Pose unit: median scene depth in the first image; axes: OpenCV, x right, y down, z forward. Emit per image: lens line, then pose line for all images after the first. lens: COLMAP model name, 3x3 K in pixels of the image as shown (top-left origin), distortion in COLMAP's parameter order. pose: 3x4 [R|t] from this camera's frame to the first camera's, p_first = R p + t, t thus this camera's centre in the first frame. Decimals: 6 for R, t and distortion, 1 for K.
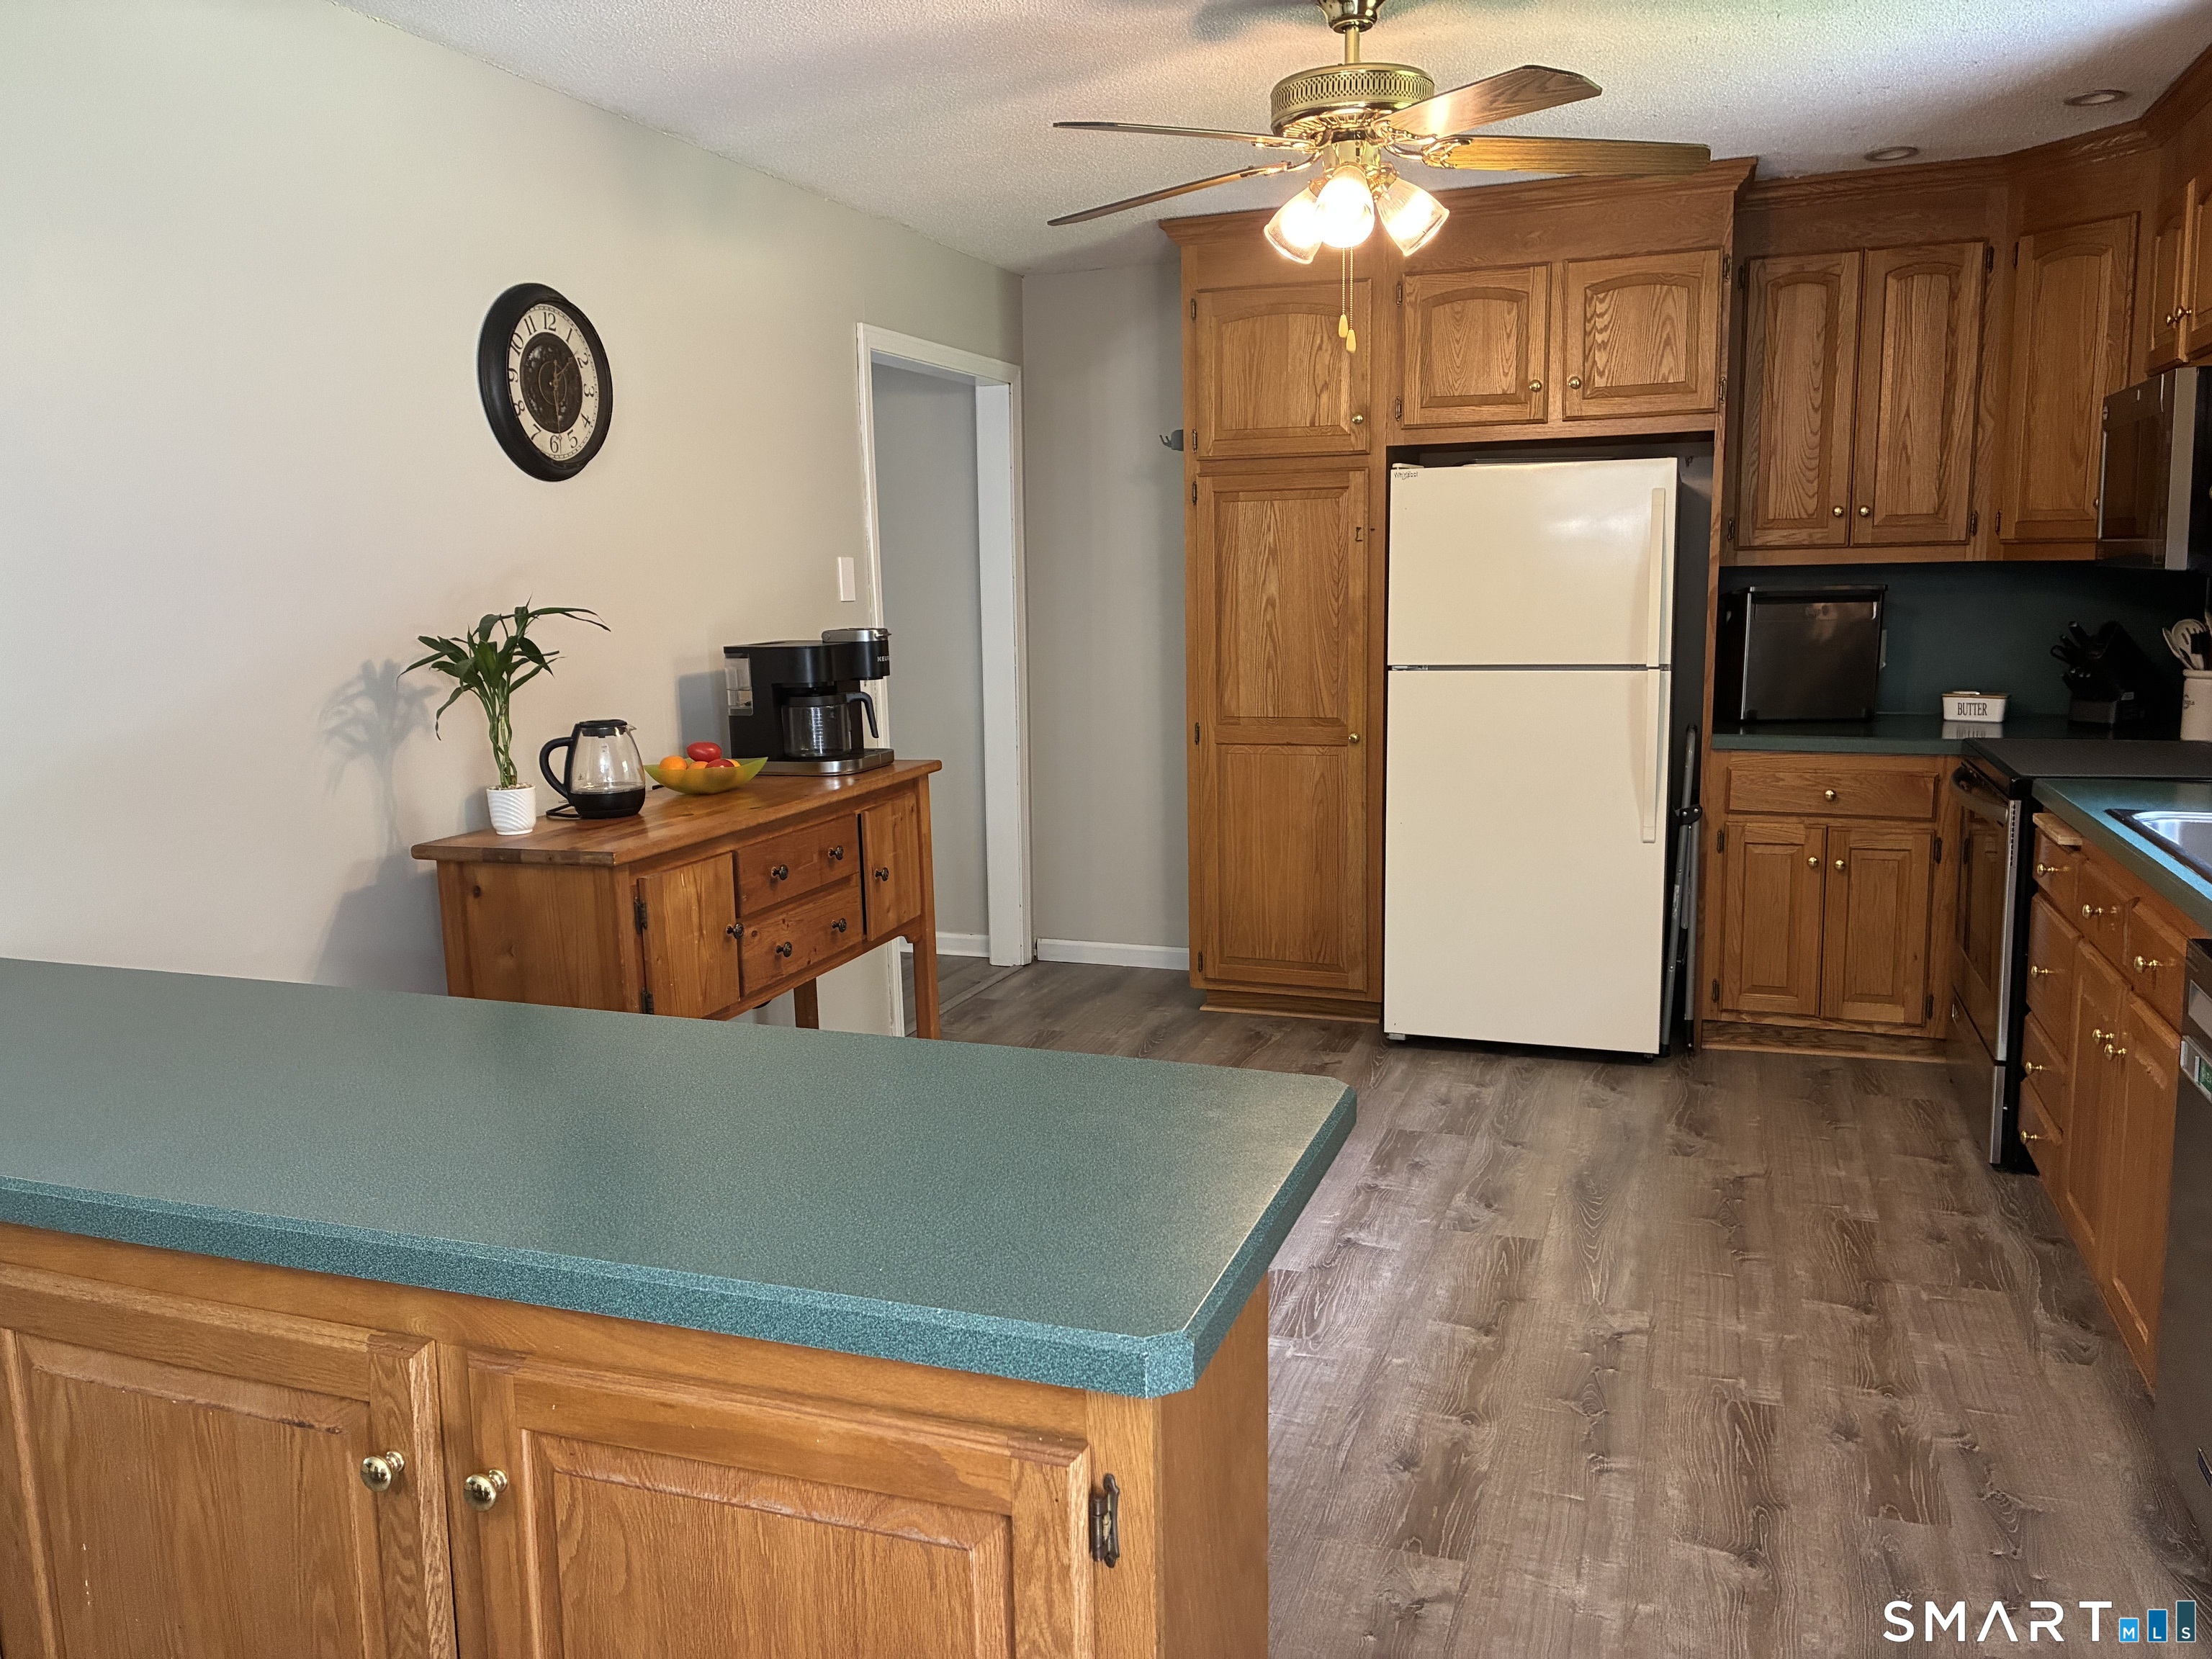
lens RADIAL K [[1693.9, 0, 1103.4], [0, 1693.9, 824.4], [0, 0, 1]] dist [-0.002767, 0.017885]
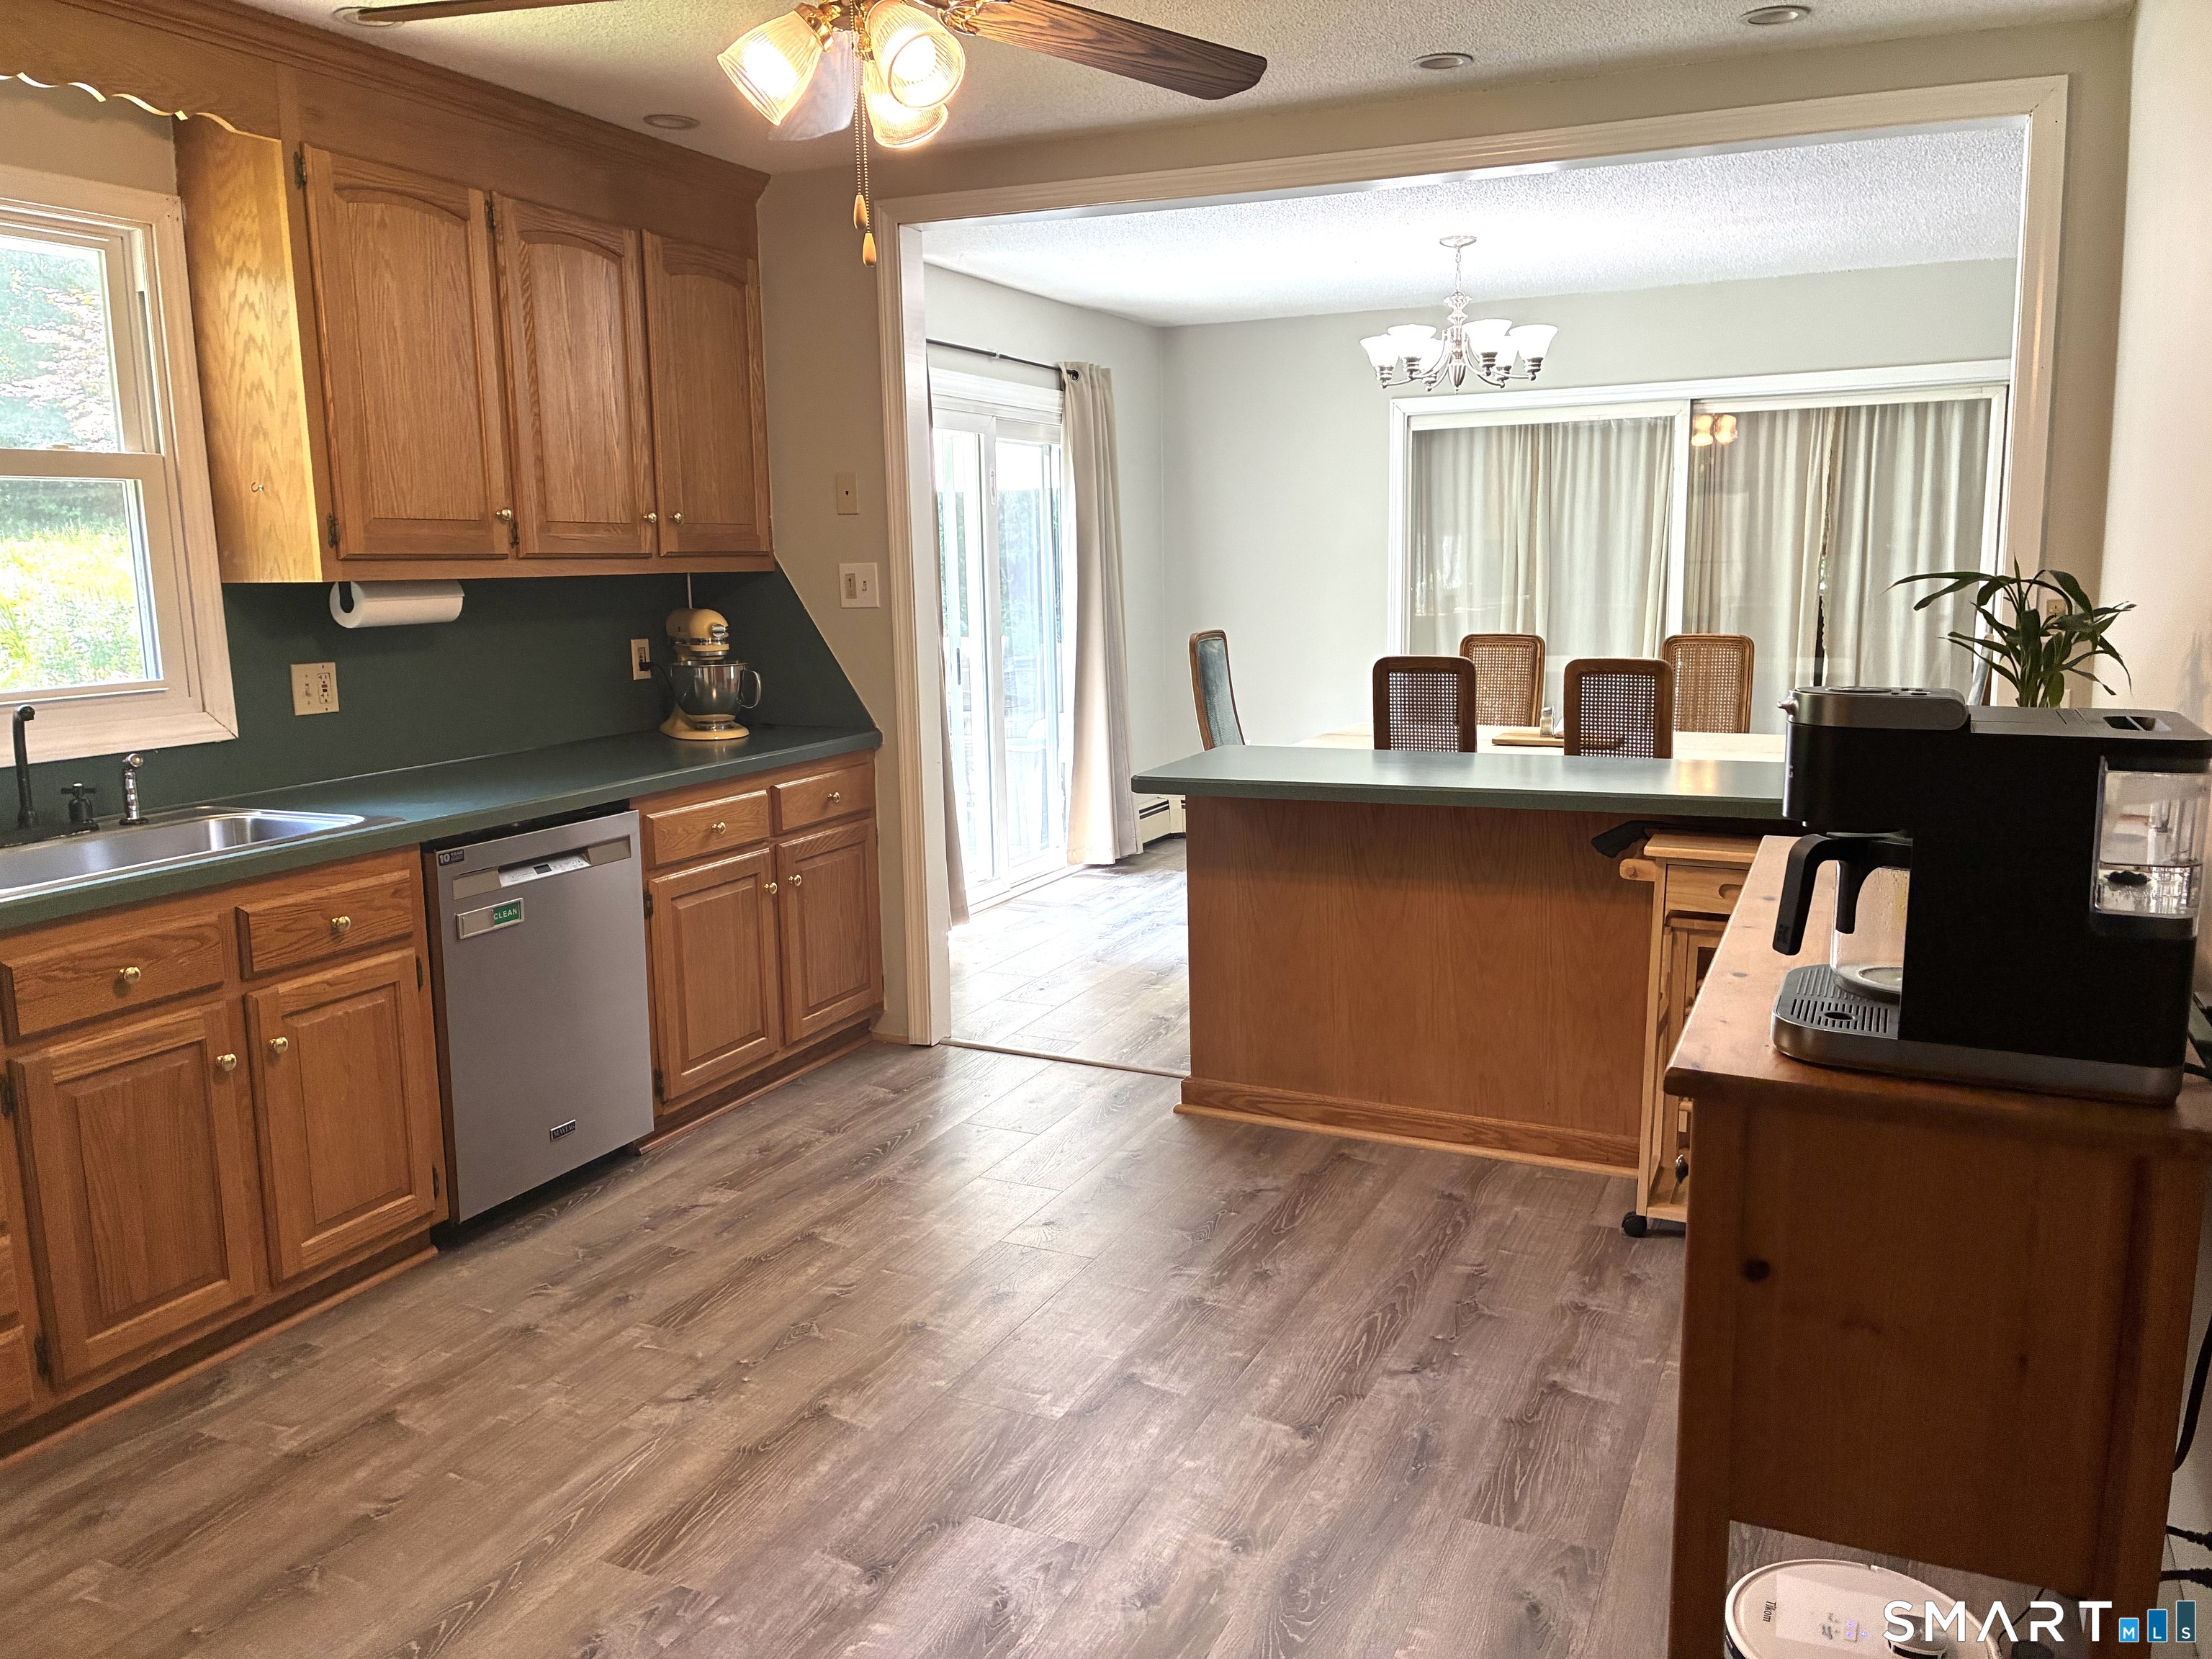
lens RADIAL K [[1693.9, 0, 1107.7], [0, 1693.9, 828.3], [0, 0, 1]] dist [-0.002767, 0.017885]
pose [[-0.995045, 0.021307, 0.097119, -0.020536], [0.050646, 0.949170, 0.310662, -0.264758], [-0.085563, 0.314041, -0.945546, 1.713021]]
